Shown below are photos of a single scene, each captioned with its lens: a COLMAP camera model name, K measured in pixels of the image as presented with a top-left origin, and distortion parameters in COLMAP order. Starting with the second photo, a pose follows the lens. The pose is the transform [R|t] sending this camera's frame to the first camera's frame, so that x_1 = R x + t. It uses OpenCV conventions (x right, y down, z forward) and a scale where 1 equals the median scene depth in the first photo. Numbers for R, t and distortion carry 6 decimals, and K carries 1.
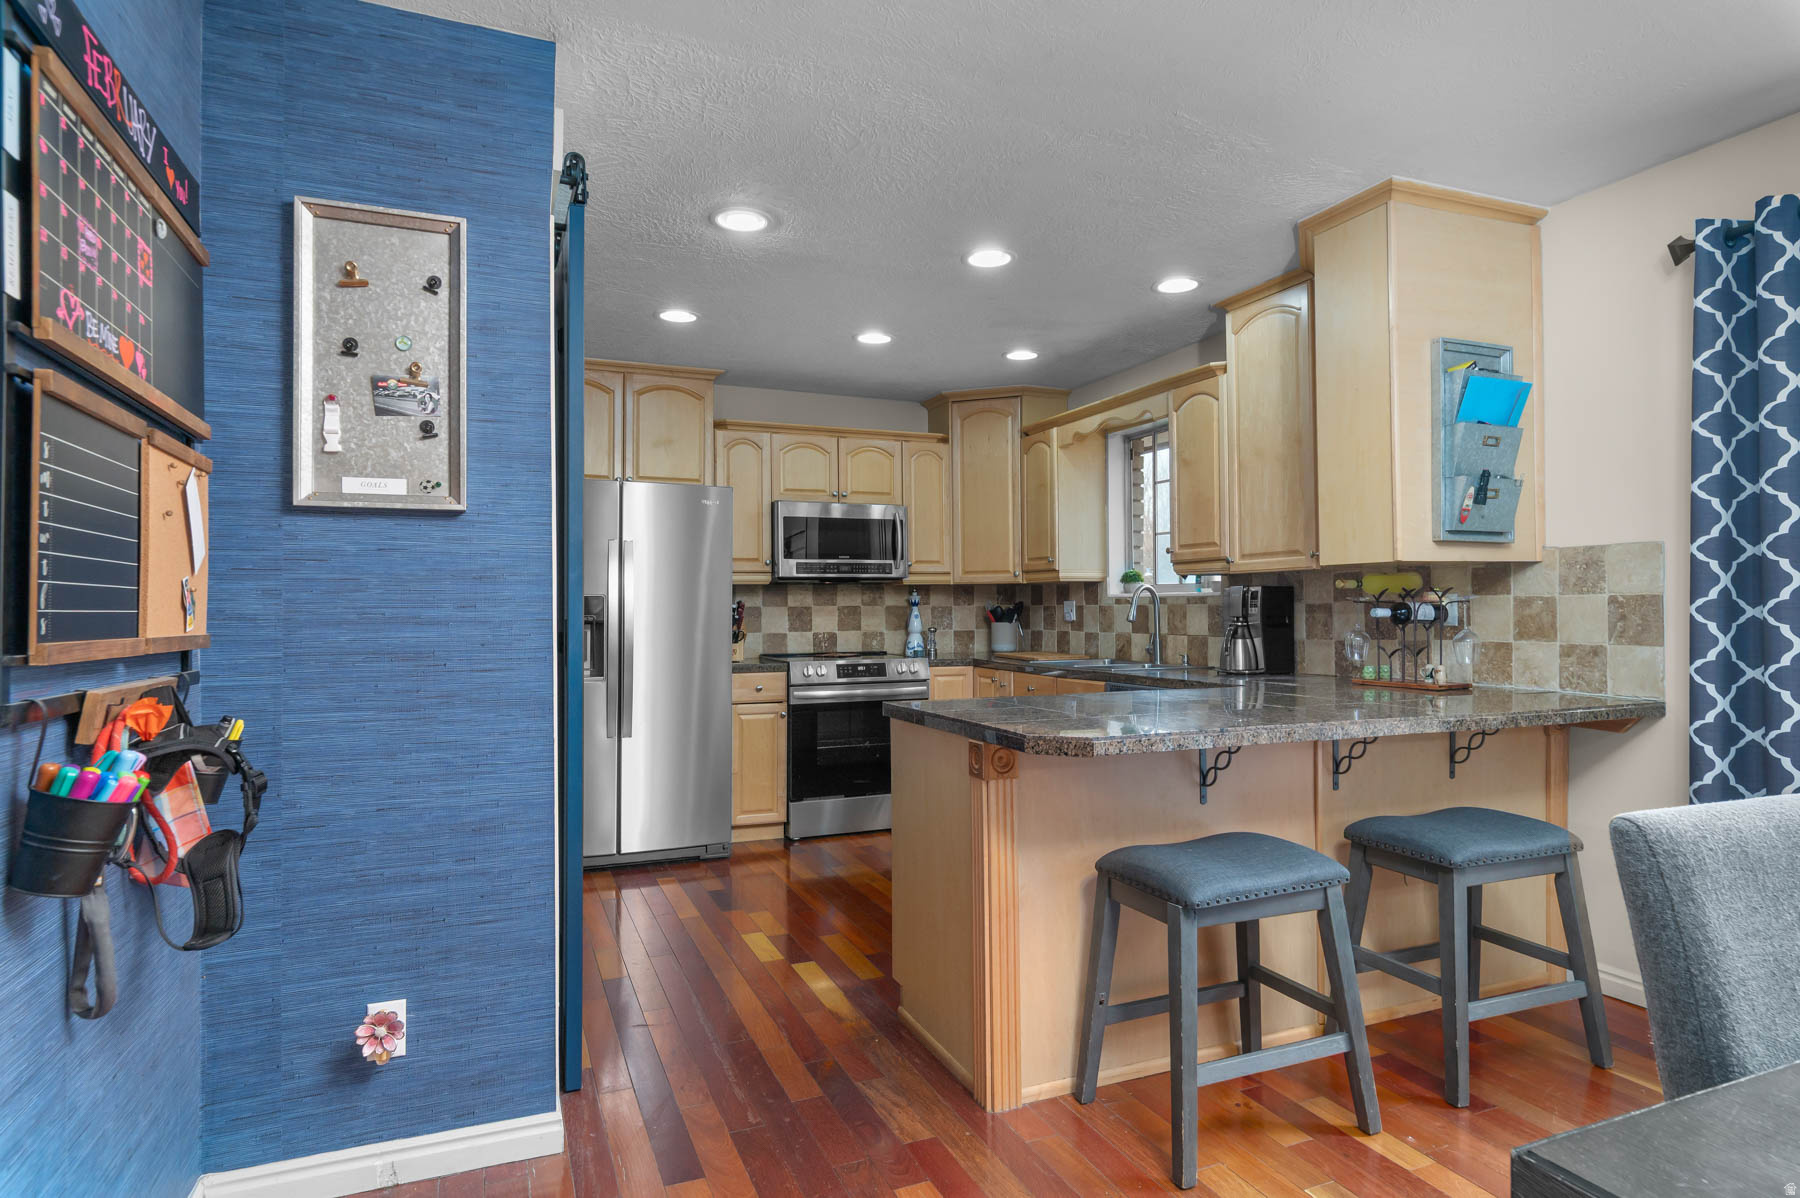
lens RADIAL K [[995.6, 0, 900.0], [0, 995.6, 599.0], [0, 0, 1]] dist [0.002500, 0.000518]
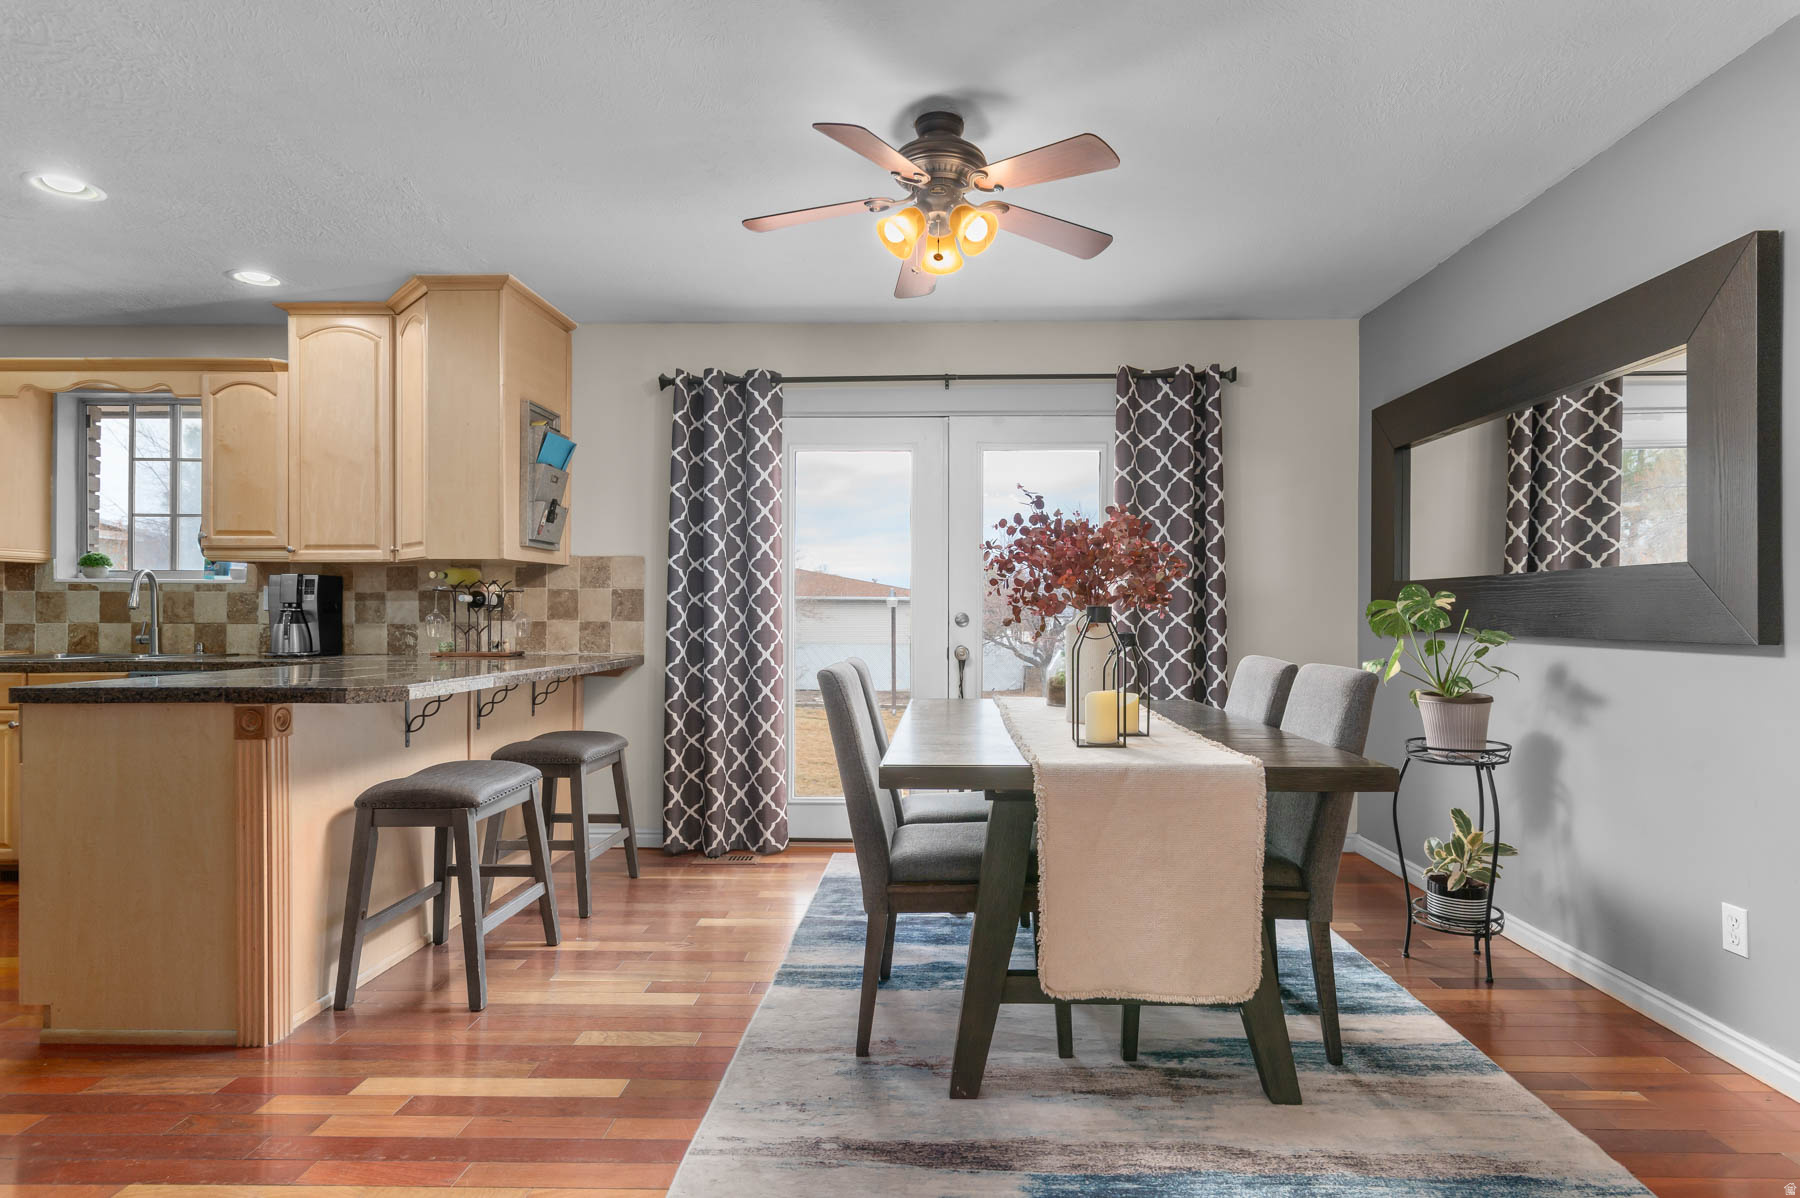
lens RADIAL K [[1001.1, 0, 903.9], [0, 1001.1, 643.4], [0, 0, 1]] dist [0.001511, 0.000883]
pose [[0.409299, -0.015510, 0.912269, -0.348659], [-0.014396, 0.999621, 0.023454, 0.024932], [-0.912287, -0.022733, 0.408920, -0.035805]]
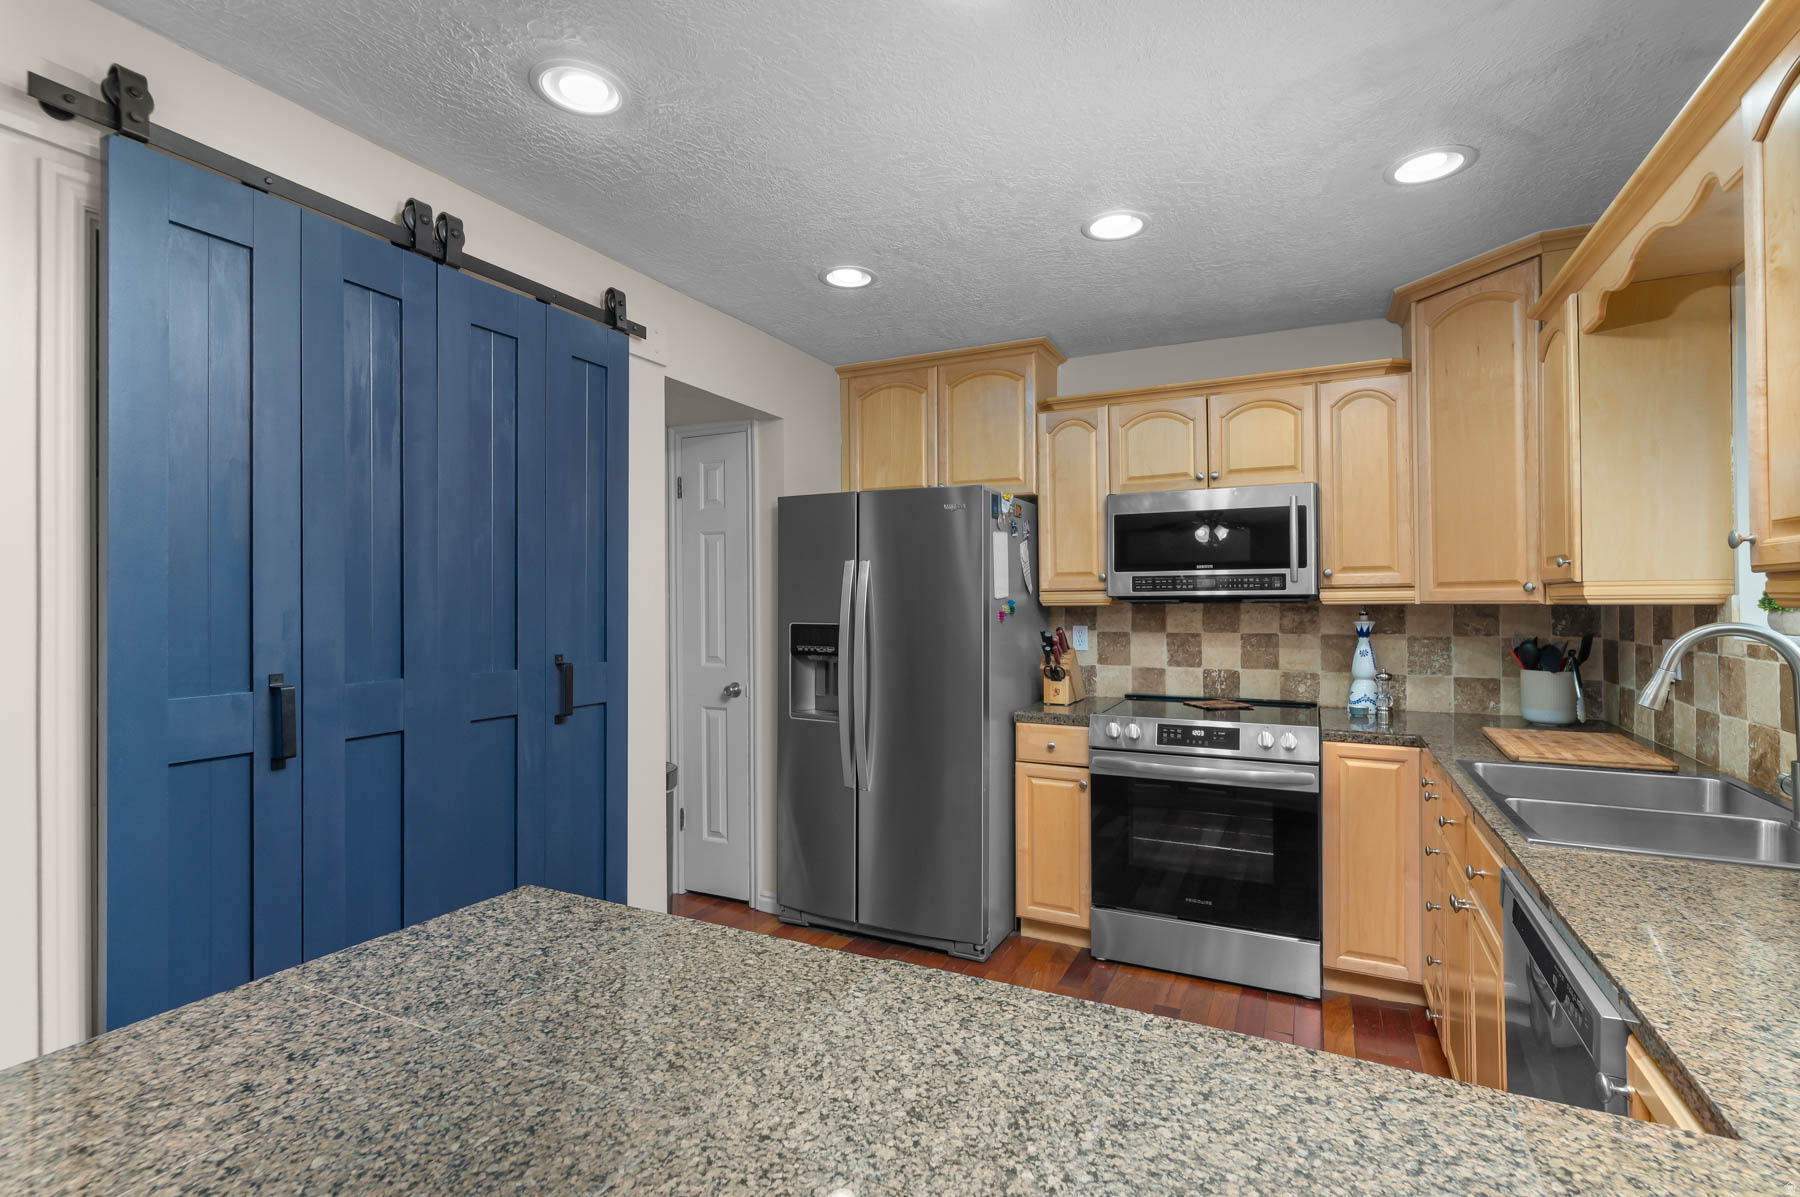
lens RADIAL K [[826.5, 0, 900.0], [0, 826.5, 598.5], [0, 0, 1]] dist [-0.001515, -0.000139]
pose [[0.664250, 0.000705, -0.747510, 0.291365], [0.006502, 0.999956, 0.006721, -0.031227], [0.747482, -0.009325, 0.664216, 0.575531]]
